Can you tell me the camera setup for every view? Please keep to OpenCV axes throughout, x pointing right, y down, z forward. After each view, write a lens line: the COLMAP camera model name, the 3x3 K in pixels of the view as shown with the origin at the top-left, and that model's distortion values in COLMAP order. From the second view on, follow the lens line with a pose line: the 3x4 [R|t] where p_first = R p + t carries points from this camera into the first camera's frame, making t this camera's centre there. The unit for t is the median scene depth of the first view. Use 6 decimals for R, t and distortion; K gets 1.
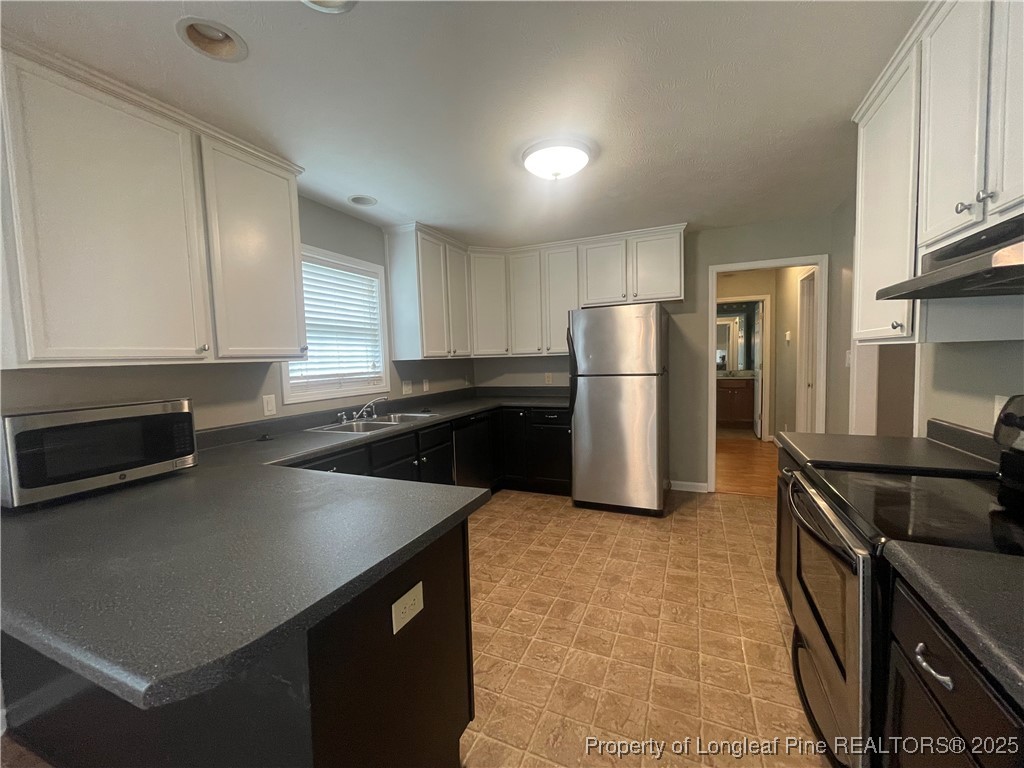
lens RADIAL K [[411.6, 0, 512.0], [0, 411.6, 384.0], [0, 0, 1]] dist [0.003515, 0.000036]
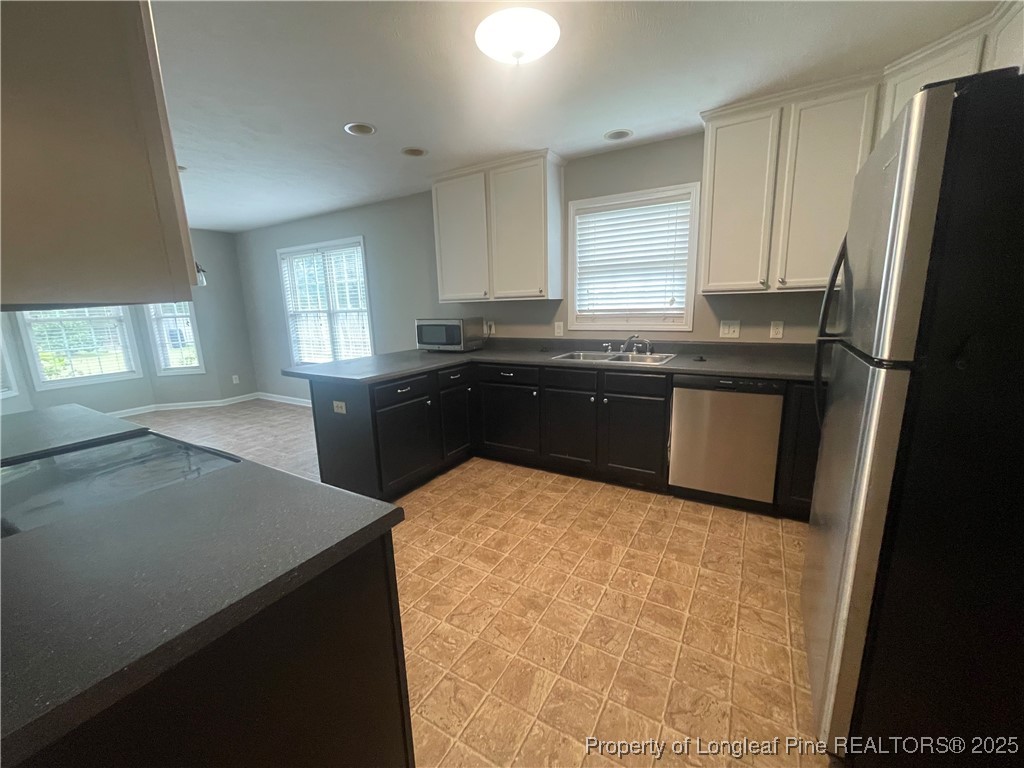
lens RADIAL K [[411.6, 0, 512.0], [0, 411.6, 384.0], [0, 0, 1]] dist [0.003515, 0.000036]
pose [[-0.117086, 0.223909, -0.967551, 0.745702], [-0.028611, 0.973088, 0.228652, -0.074256], [0.992710, 0.054454, -0.107529, 0.853093]]
